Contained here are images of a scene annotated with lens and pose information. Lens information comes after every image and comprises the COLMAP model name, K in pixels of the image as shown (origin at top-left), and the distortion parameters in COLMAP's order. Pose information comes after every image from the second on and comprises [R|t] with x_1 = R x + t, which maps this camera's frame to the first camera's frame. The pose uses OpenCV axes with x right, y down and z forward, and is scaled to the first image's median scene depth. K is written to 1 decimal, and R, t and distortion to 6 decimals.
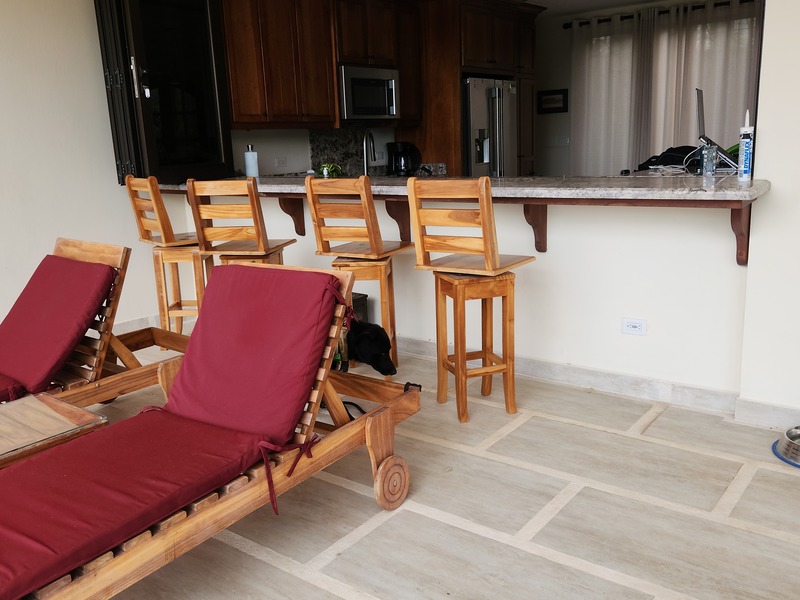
lens RADIAL K [[713.0, 0, 396.2], [0, 713.0, 299.9], [0, 0, 1]] dist [0.084438, -0.094450]
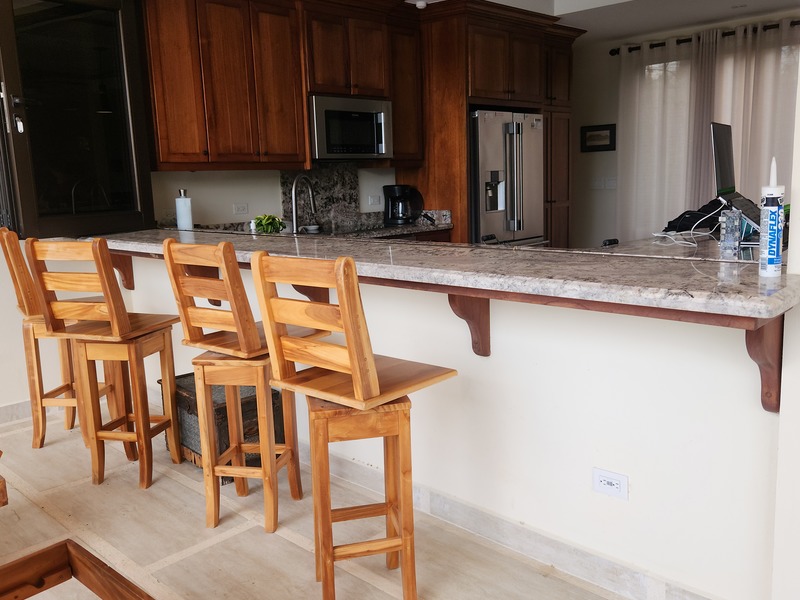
lens RADIAL K [[713.0, 0, 404.1], [0, 713.0, 296.9], [0, 0, 1]] dist [0.084438, -0.094450]
pose [[0.994128, 0.026225, -0.104986, 0.157634], [-0.031448, 0.998333, -0.048406, -0.069864], [0.103541, 0.051423, 0.993295, 0.245193]]
